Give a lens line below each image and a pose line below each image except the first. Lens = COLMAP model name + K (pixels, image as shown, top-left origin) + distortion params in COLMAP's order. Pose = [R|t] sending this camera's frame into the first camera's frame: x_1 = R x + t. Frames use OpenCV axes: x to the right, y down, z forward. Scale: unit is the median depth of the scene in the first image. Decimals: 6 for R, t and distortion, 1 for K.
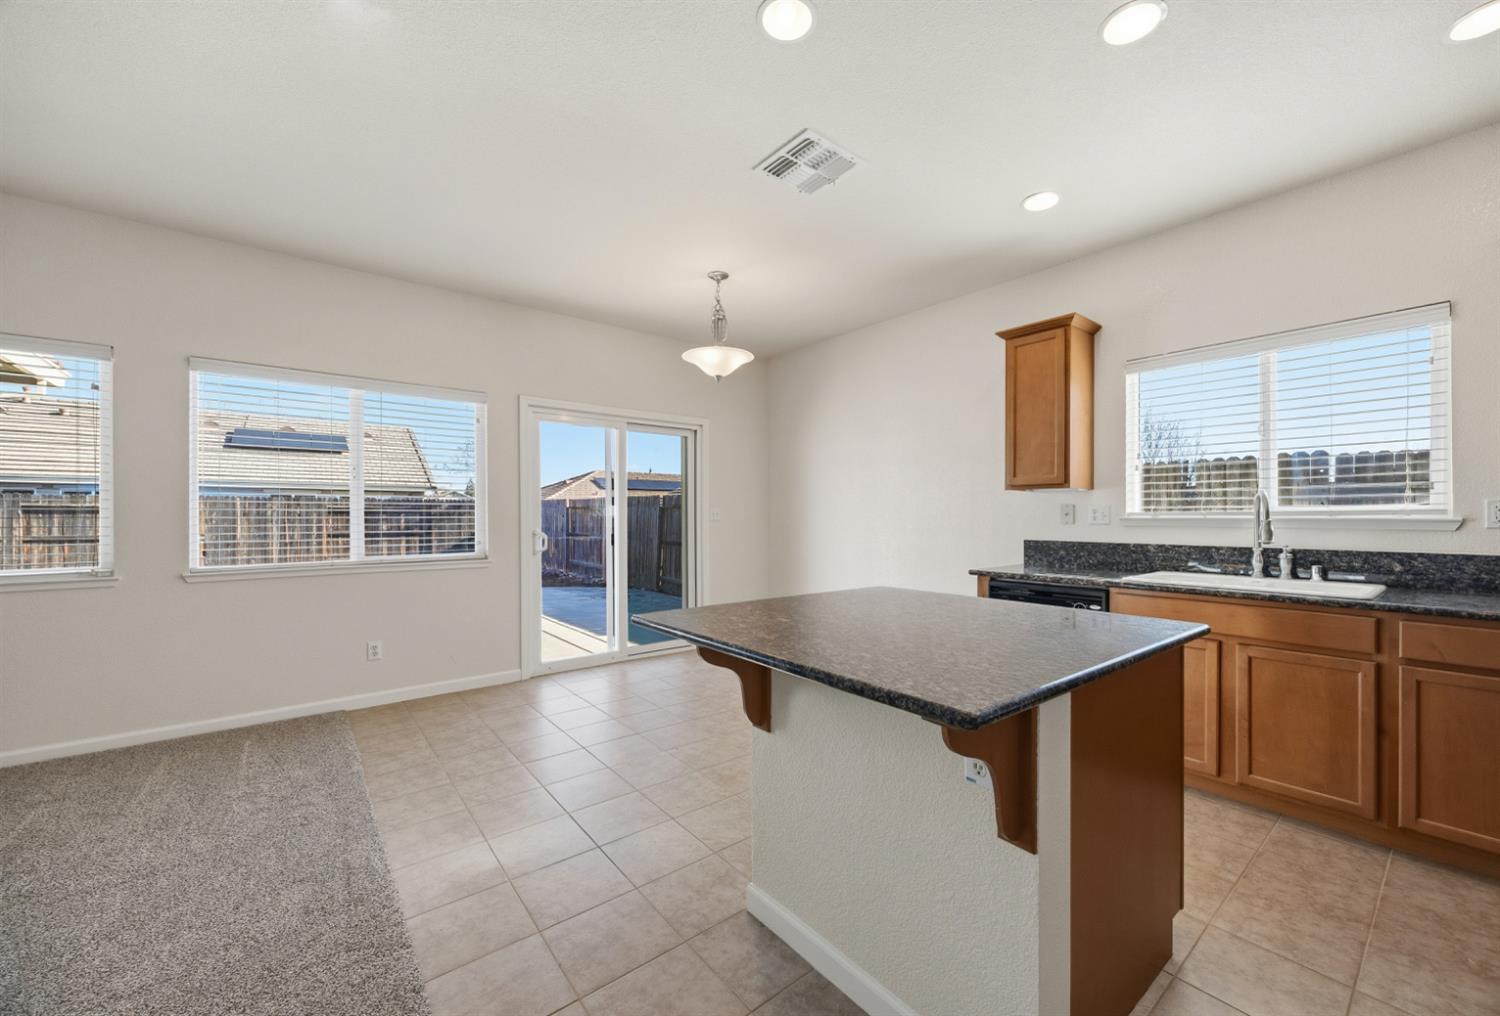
lens RADIAL K [[582.9, 0, 755.7], [0, 582.9, 517.1], [0, 0, 1]] dist [0.003324, -0.000845]
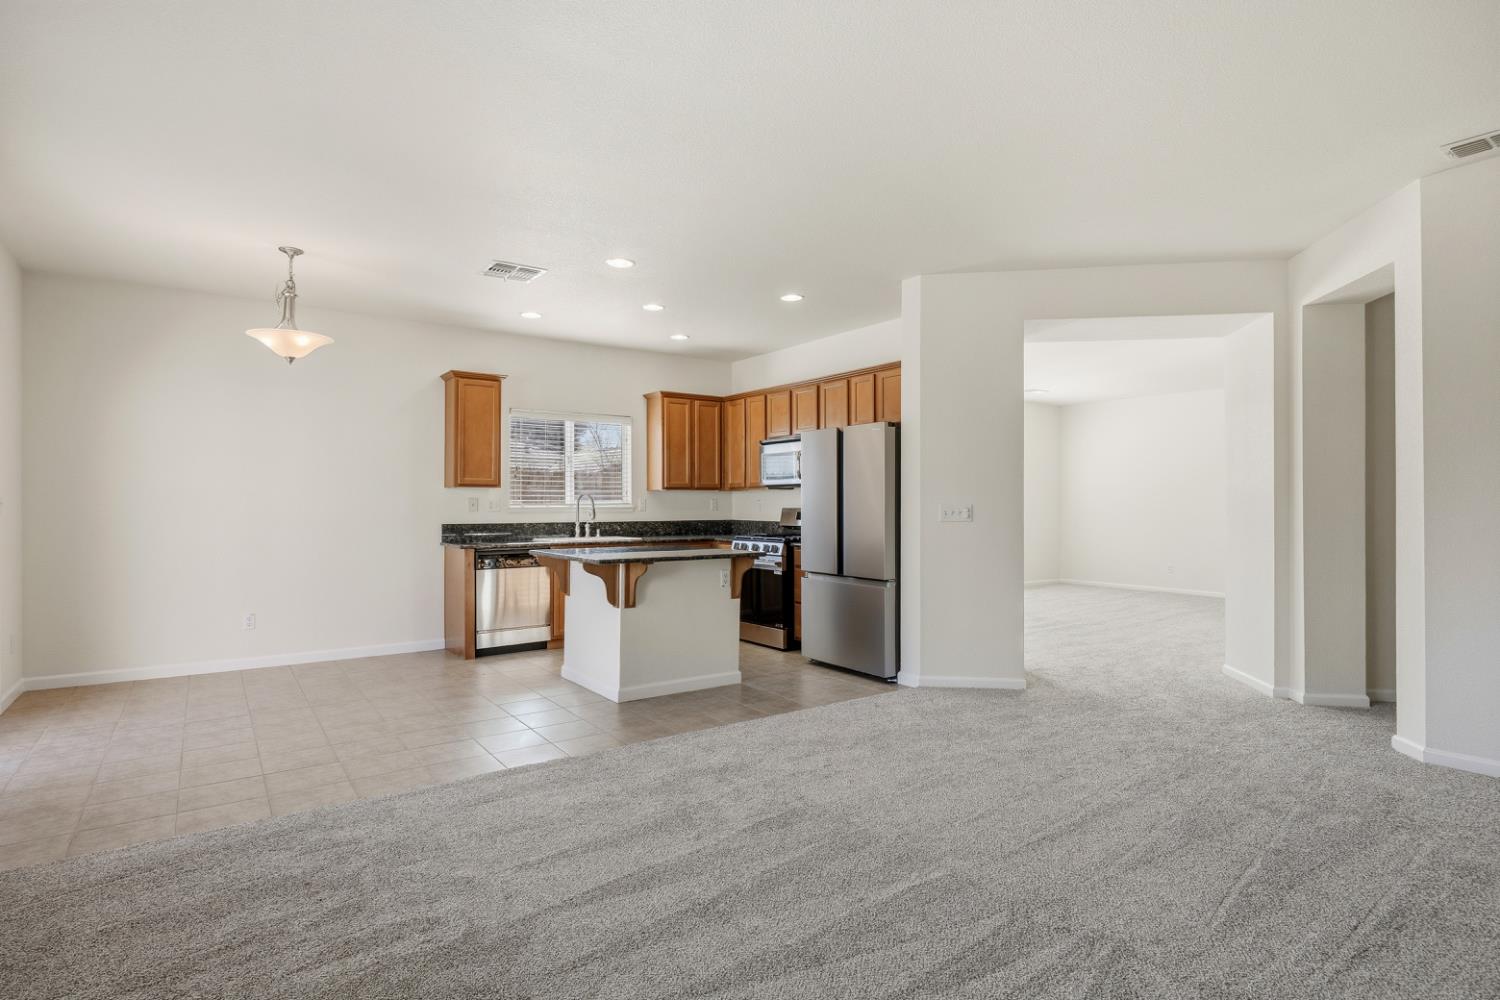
lens RADIAL K [[781.4, 0, 752.3], [0, 781.4, 495.7], [0, 0, 1]] dist [-0.004265, -0.000381]
pose [[0.073639, 0.013308, 0.997196, -1.569456], [0.003874, 0.999900, -0.013630, 0.001592], [-0.997277, 0.004867, 0.073580, 0.211233]]
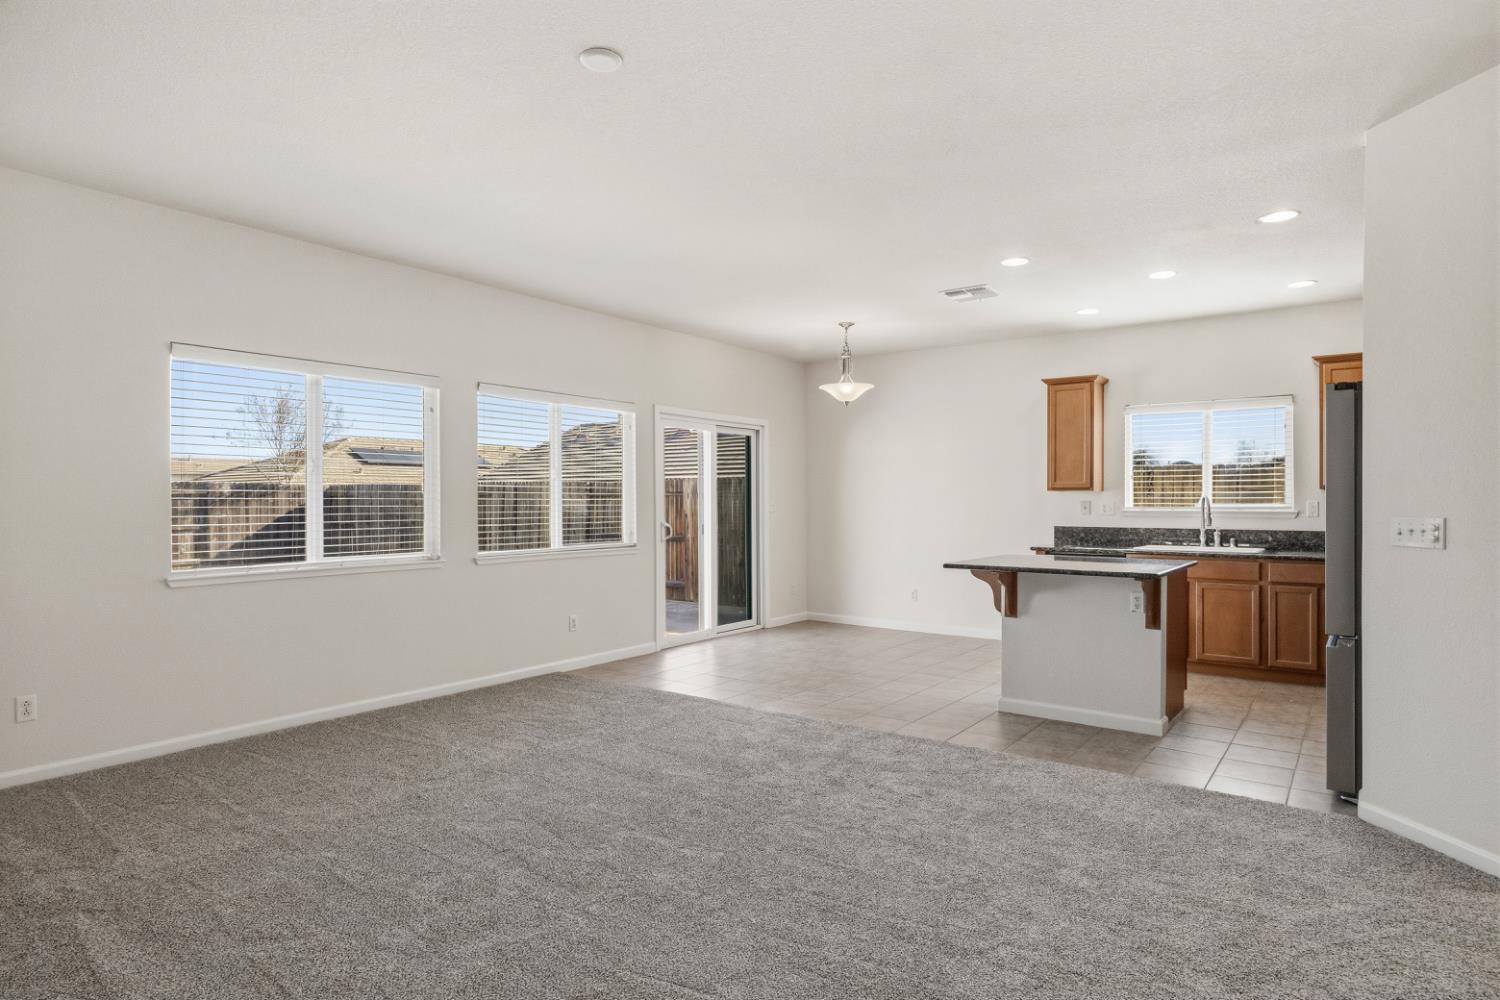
lens RADIAL K [[806.5, 0, 743.7], [0, 806.5, 504.9], [0, 0, 1]] dist [-0.001115, 0.000837]
pose [[0.972037, -0.000794, 0.234826, -0.883392], [0.000400, 0.999998, 0.001726, -0.018897], [-0.234827, -0.001584, 0.972036, -0.859669]]
